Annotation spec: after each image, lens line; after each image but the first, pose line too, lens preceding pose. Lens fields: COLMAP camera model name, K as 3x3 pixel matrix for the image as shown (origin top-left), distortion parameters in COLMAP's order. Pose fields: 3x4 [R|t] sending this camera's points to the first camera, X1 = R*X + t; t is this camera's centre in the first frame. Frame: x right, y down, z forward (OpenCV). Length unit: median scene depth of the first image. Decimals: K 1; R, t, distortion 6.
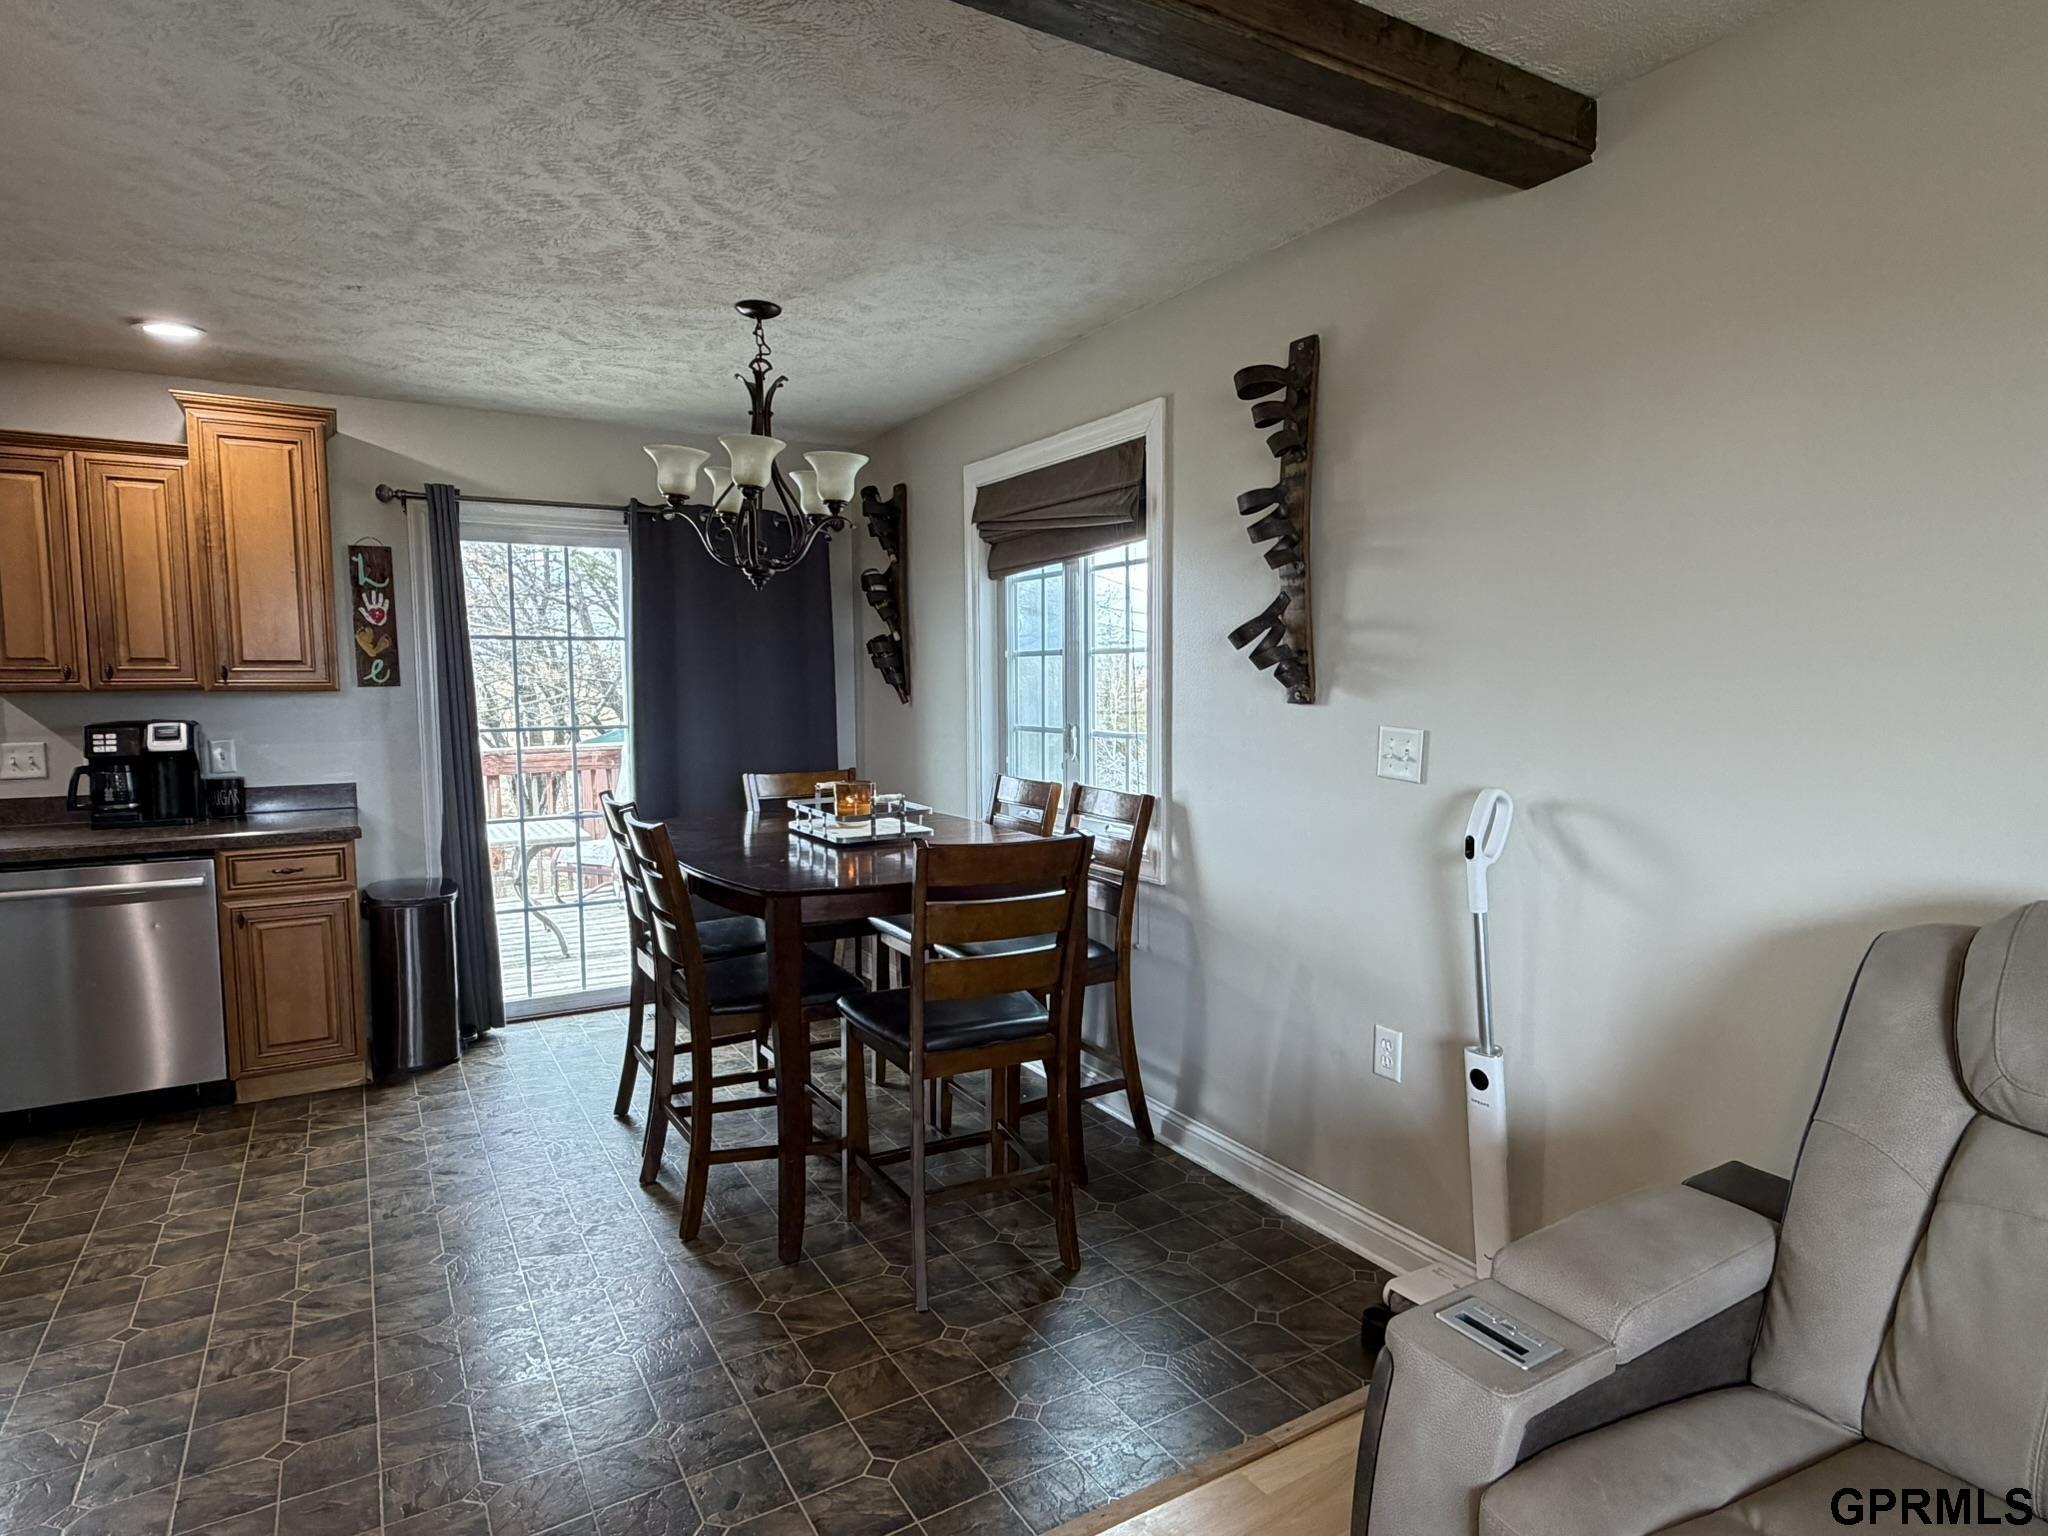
lens RADIAL K [[1136.2, 0, 1023.6], [0, 1136.2, 772.2], [0, 0, 1]] dist [0.001486, 0.001952]
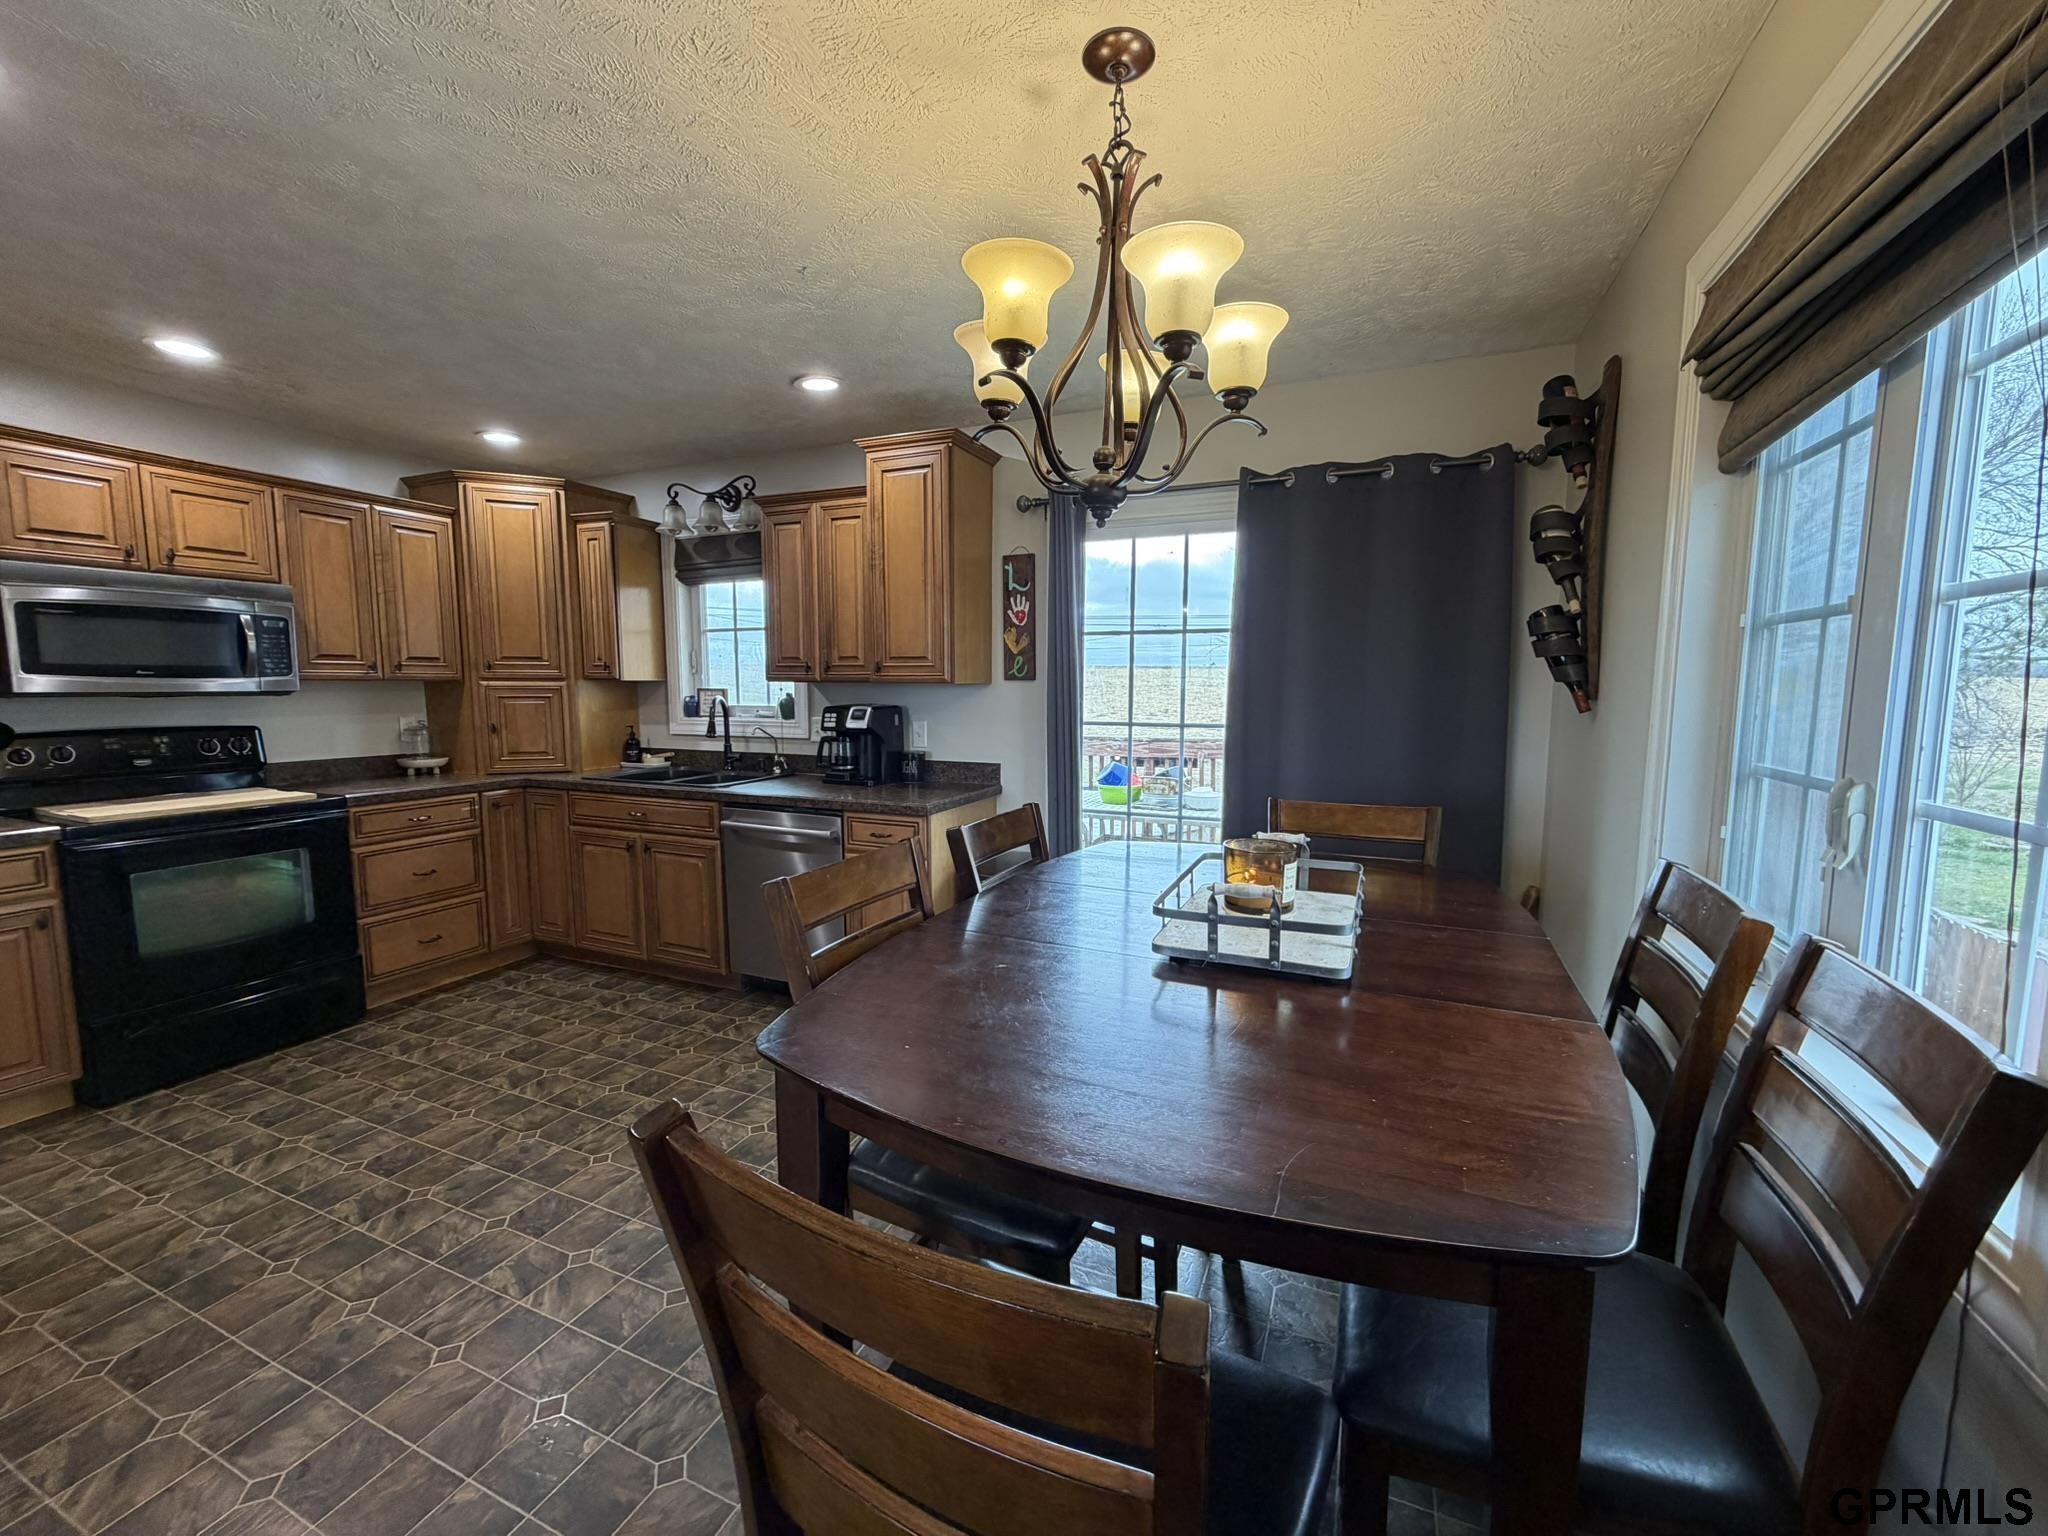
lens RADIAL K [[813.8, 0, 1016.1], [0, 813.8, 771.4], [0, 0, 1]] dist [0.001194, -0.000085]
pose [[0.580785, 0.095577, -0.808427, 0.111294], [-0.072593, 0.995208, 0.065508, -0.045403], [0.810814, 0.020640, 0.584940, 0.629553]]
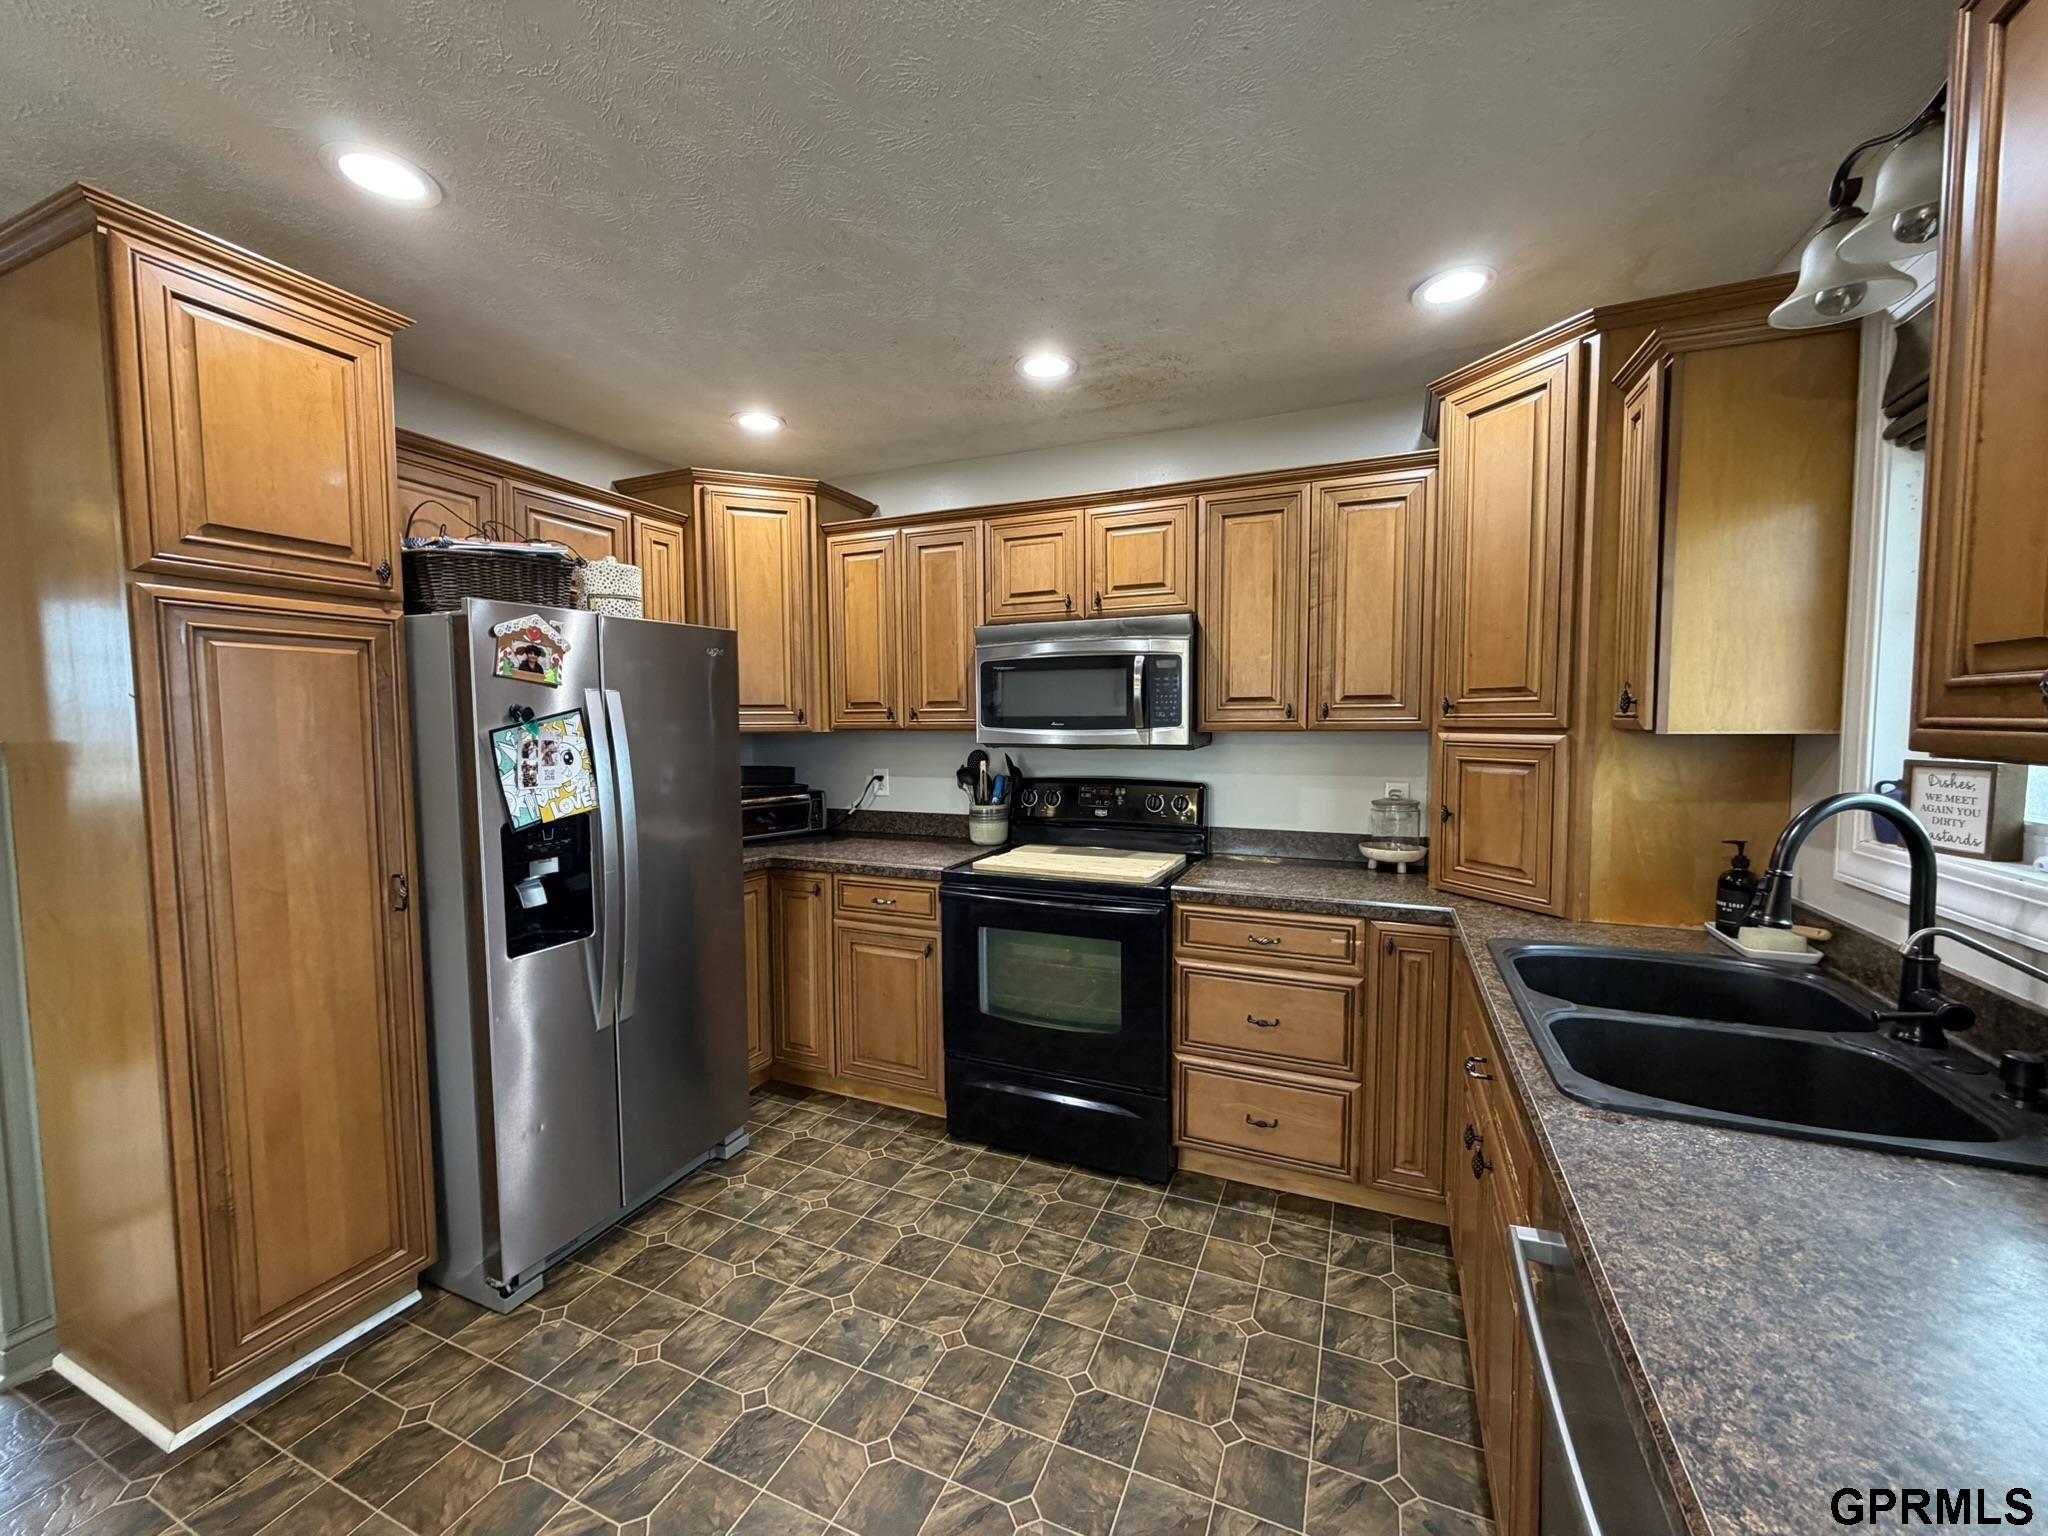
lens RADIAL K [[813.8, 0, 1016.1], [0, 813.8, 771.4], [0, 0, 1]] dist [0.001194, -0.000085]
pose [[-0.814386, 0.047231, -0.578398, -0.544267], [-0.037489, 0.990319, 0.133653, -0.084673], [0.579111, 0.130529, -0.804731, 1.005816]]
